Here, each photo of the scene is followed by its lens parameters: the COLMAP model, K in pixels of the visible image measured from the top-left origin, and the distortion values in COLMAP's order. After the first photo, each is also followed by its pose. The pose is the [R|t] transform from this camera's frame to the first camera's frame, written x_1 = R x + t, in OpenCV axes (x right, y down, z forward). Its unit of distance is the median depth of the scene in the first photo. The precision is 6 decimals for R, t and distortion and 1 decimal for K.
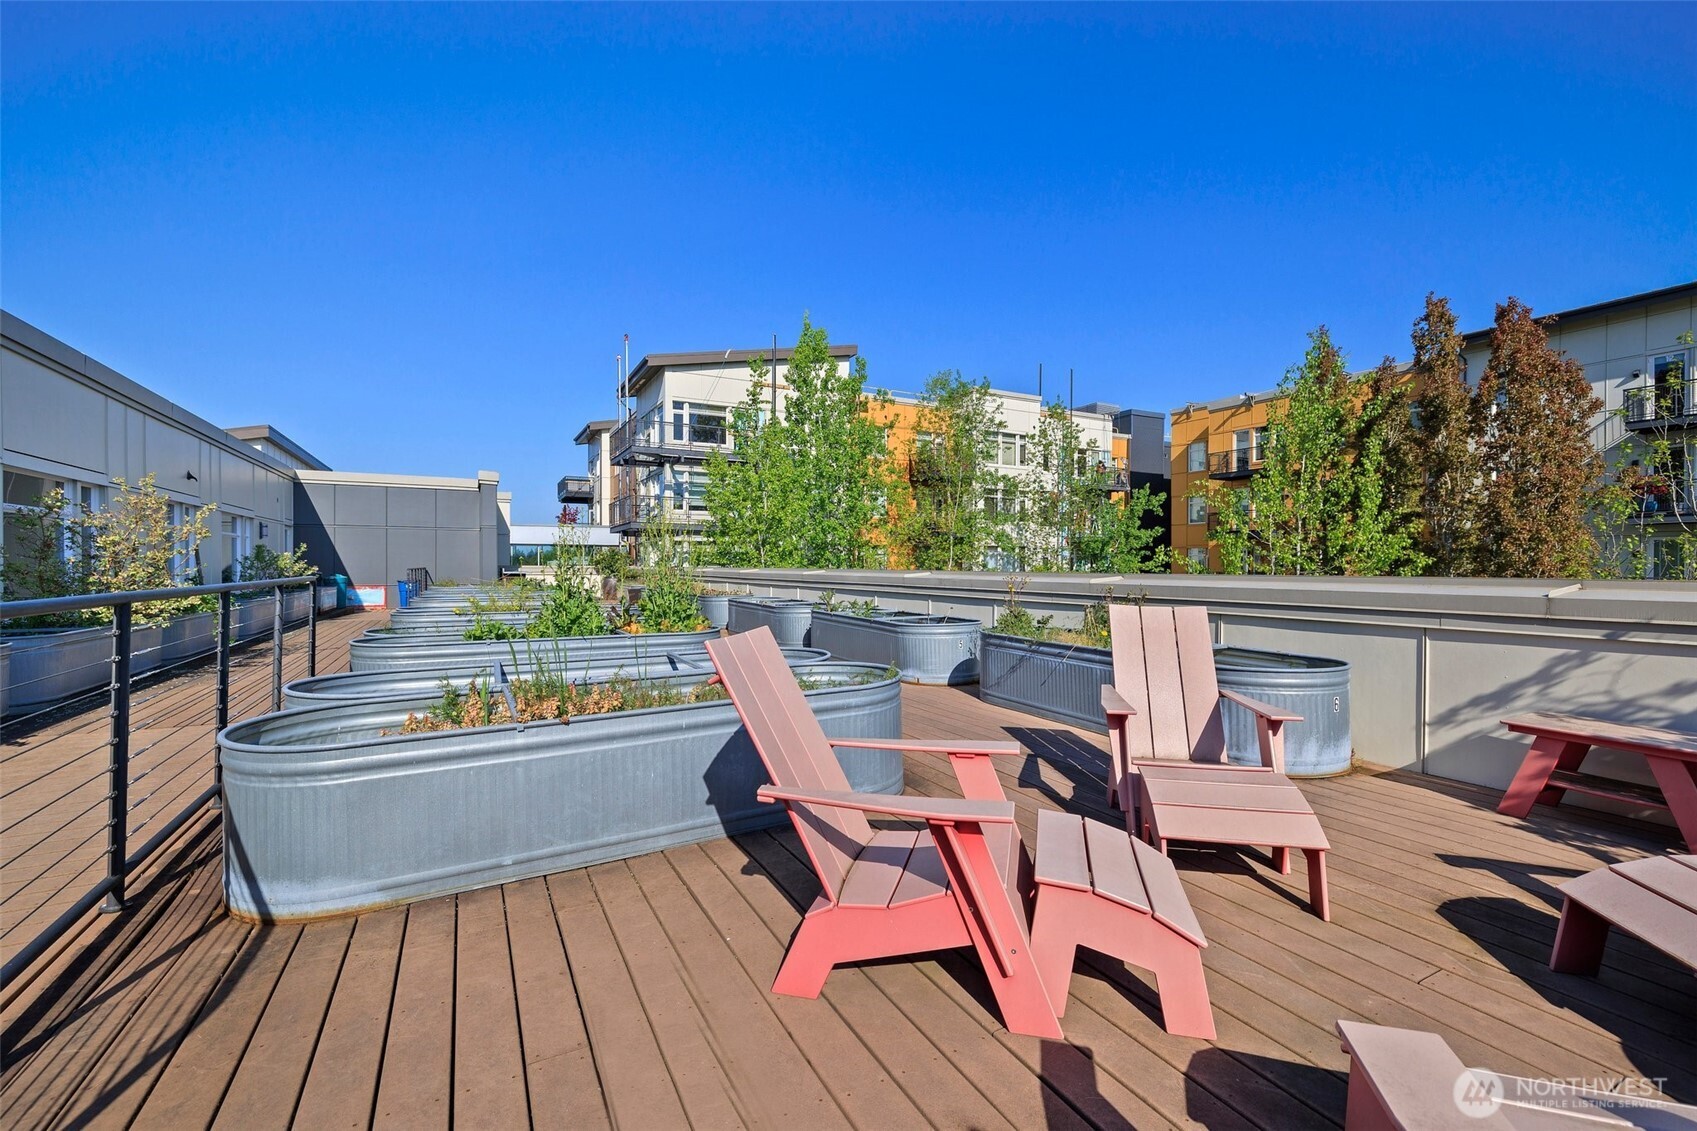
lens RADIAL K [[709.1, 0, 854.8], [0, 709.1, 565.1], [0, 0, 1]] dist [-0.003304, 0.000438]
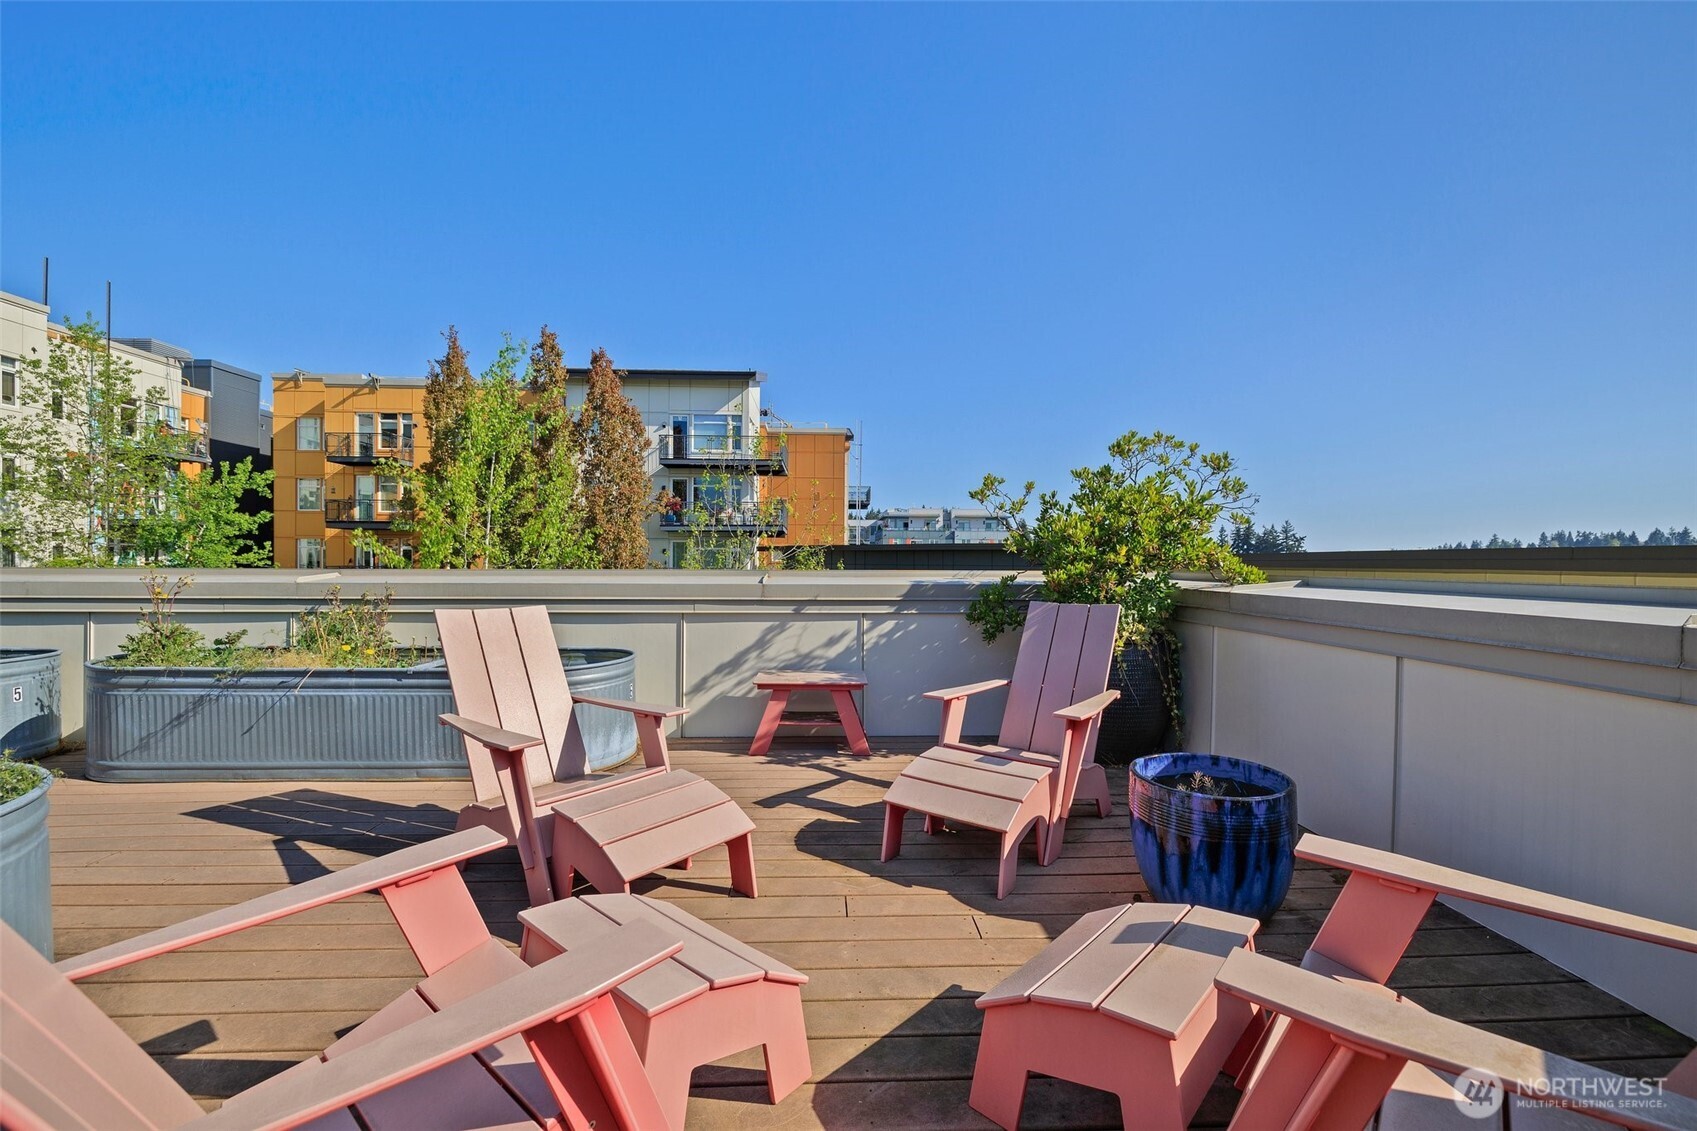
lens RADIAL K [[709.1, 0, 849.7], [0, 709.1, 561.5], [0, 0, 1]] dist [-0.003304, 0.000438]
pose [[0.434507, -0.001295, 0.900667, -0.050725], [-0.002777, 0.999992, 0.002778, -0.000120], [-0.900664, -0.003708, 0.434500, 0.095111]]
